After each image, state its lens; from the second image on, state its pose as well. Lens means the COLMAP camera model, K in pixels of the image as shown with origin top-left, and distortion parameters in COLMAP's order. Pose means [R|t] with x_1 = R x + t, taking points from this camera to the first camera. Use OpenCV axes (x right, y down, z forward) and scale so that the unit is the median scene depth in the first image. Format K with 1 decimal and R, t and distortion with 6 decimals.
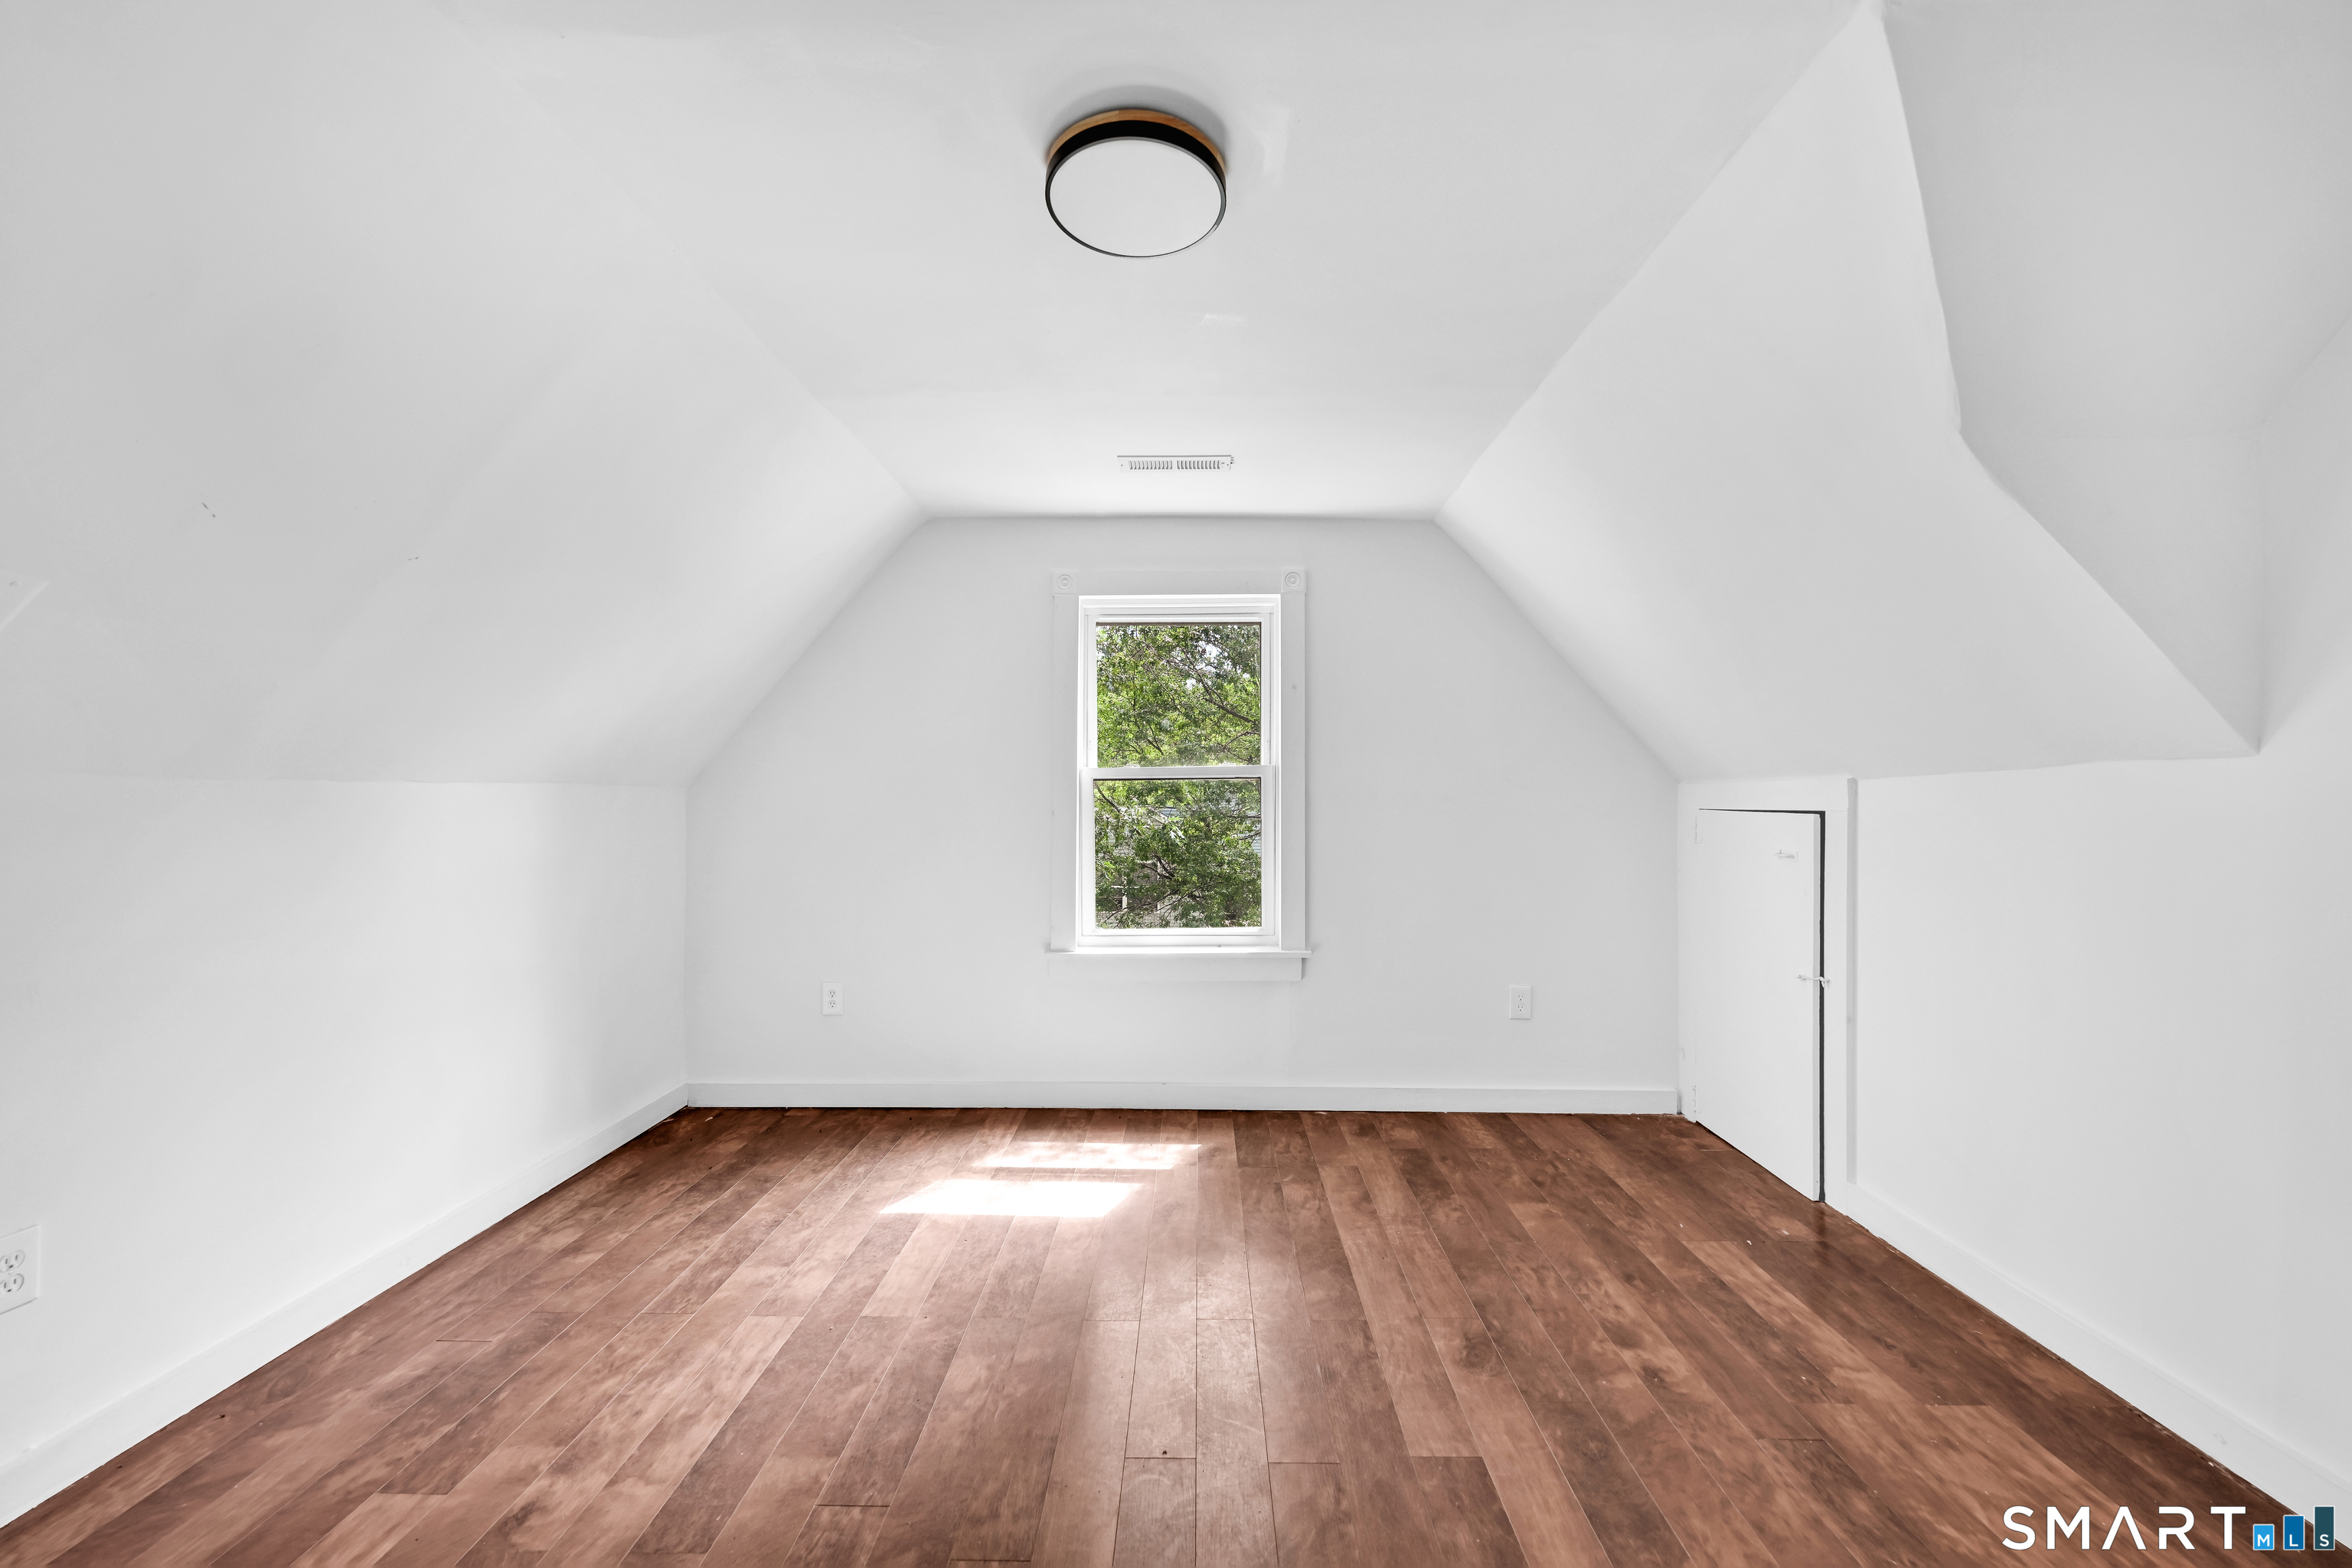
lens RADIAL K [[953.0, 0, 1160.0], [0, 953.0, 784.9], [0, 0, 1]] dist [-0.002872, 0.000130]
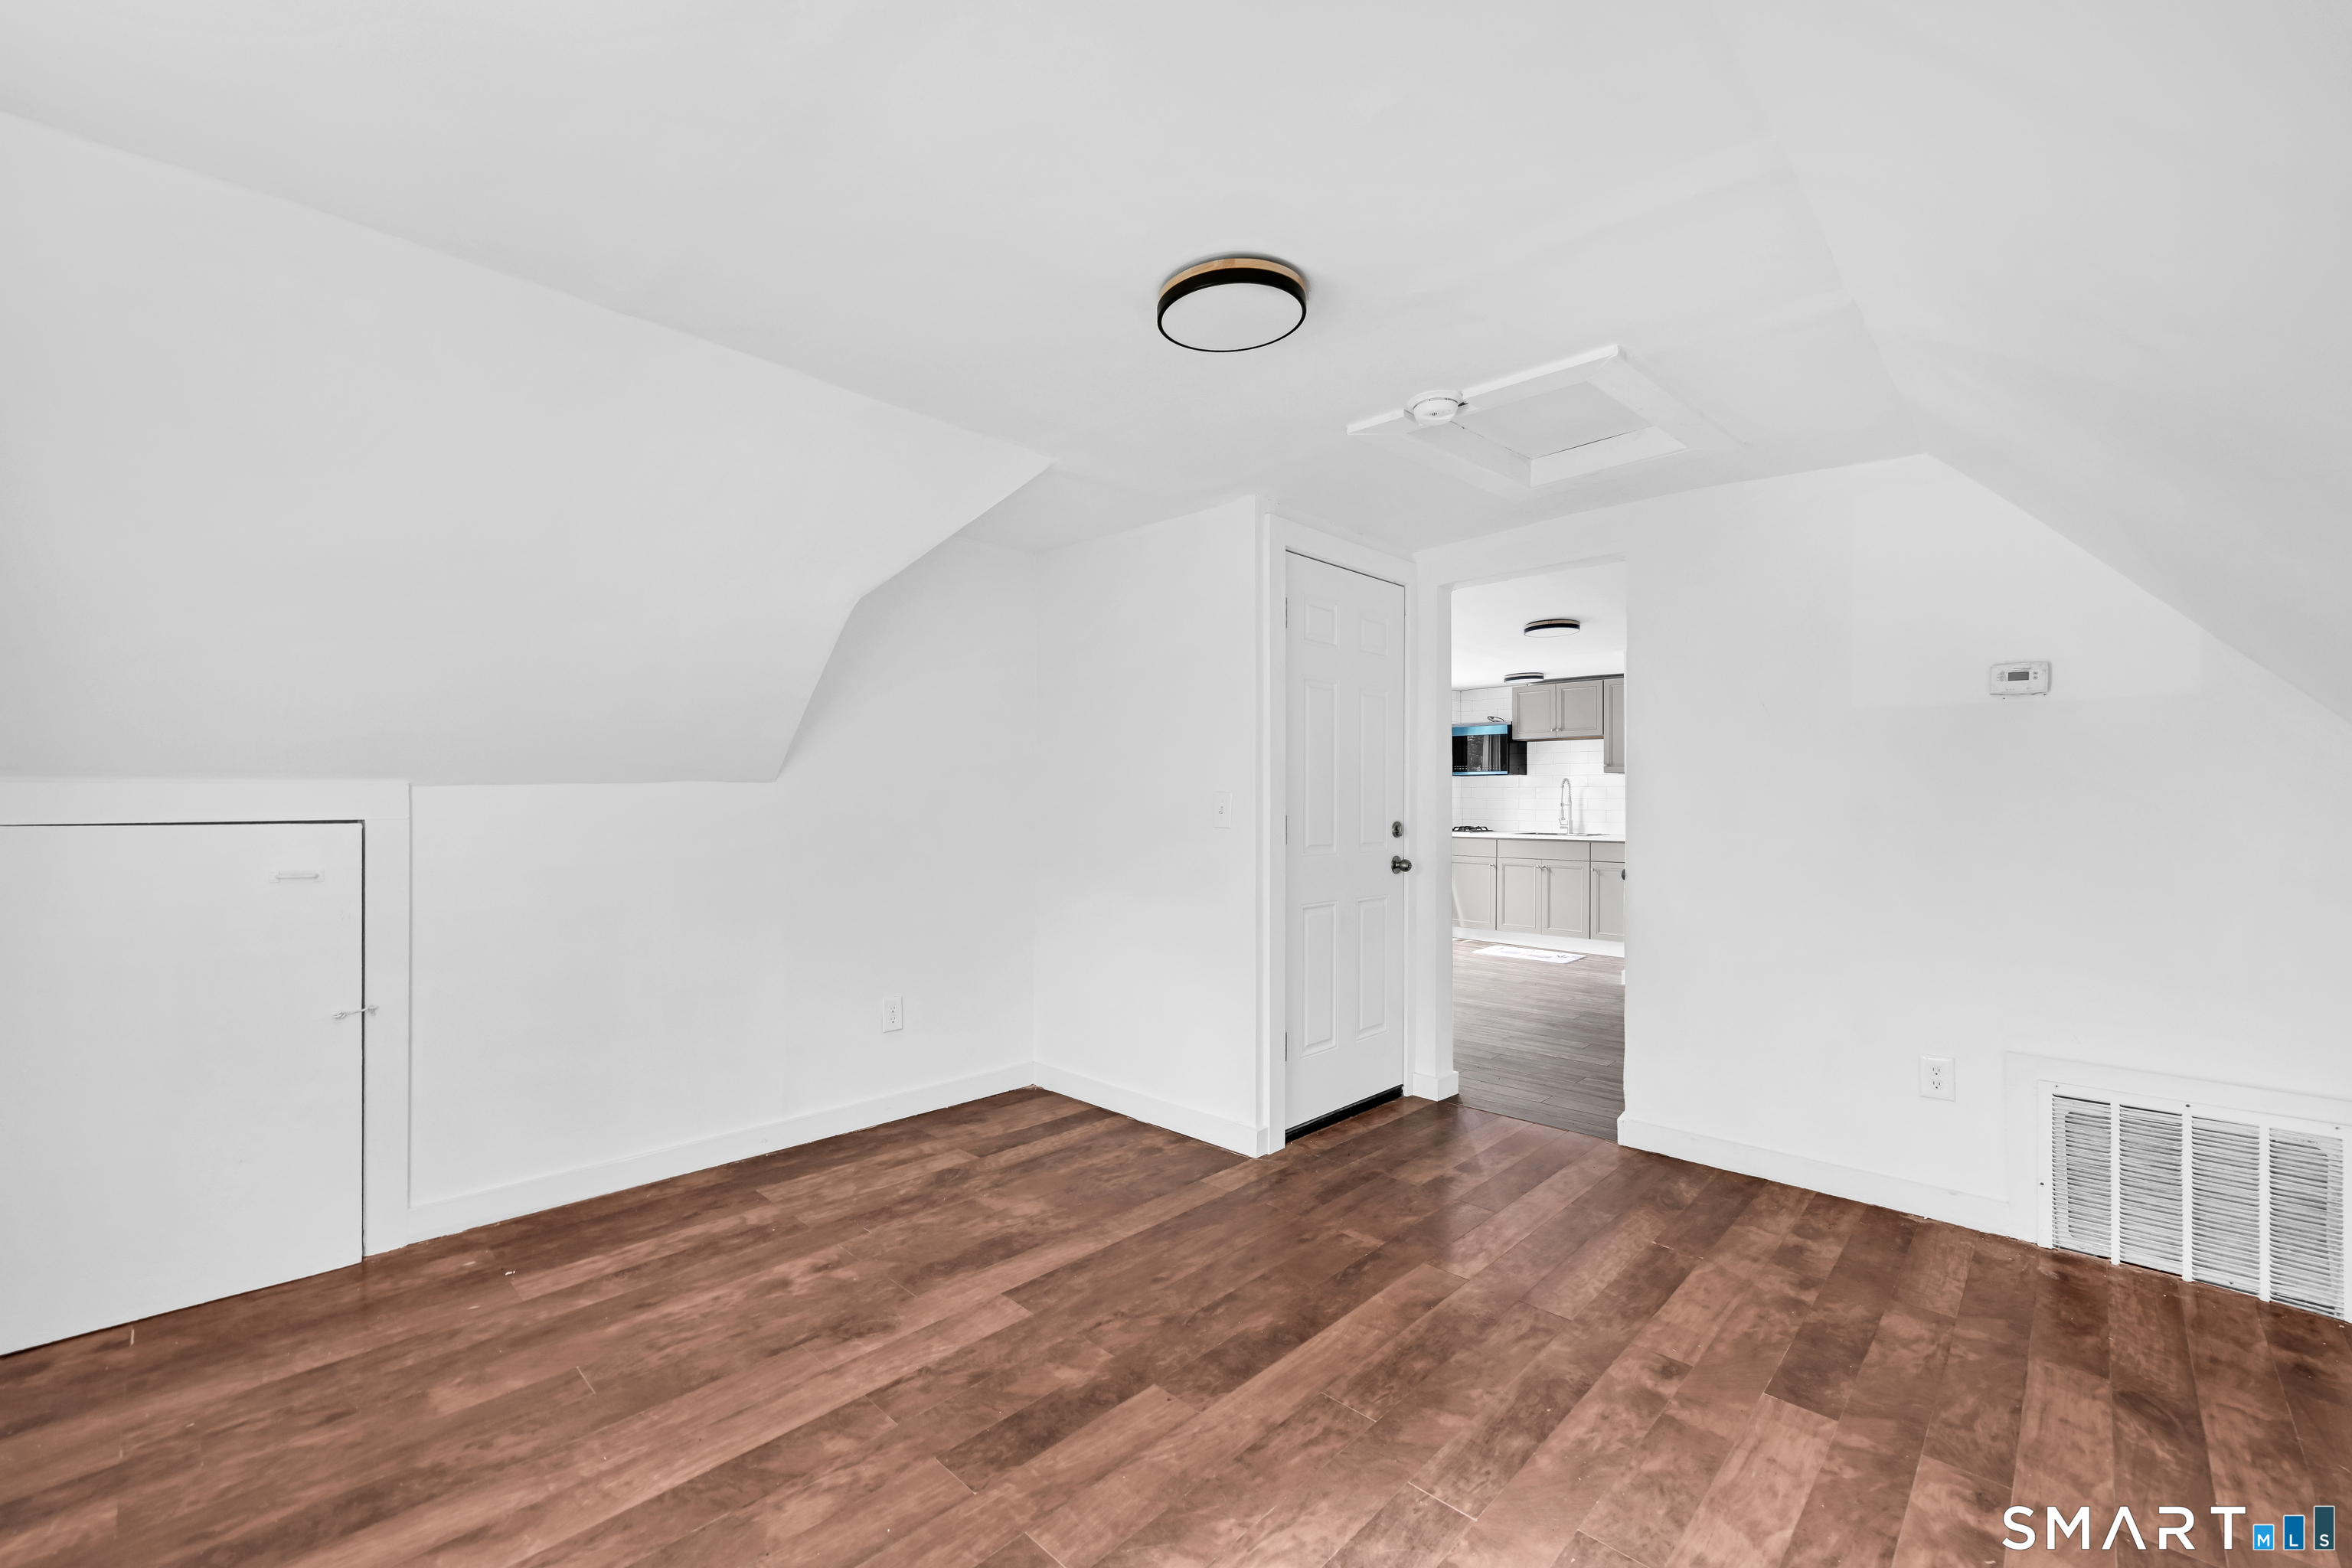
lens RADIAL K [[953.0, 0, 1164.2], [0, 953.0, 796.6], [0, 0, 1]] dist [-0.002872, 0.000130]
pose [[-0.753600, -0.000652, 0.657333, -0.640547], [-0.011719, 0.999854, -0.012444, 0.007105], [-0.657229, -0.017081, -0.753497, 1.642360]]
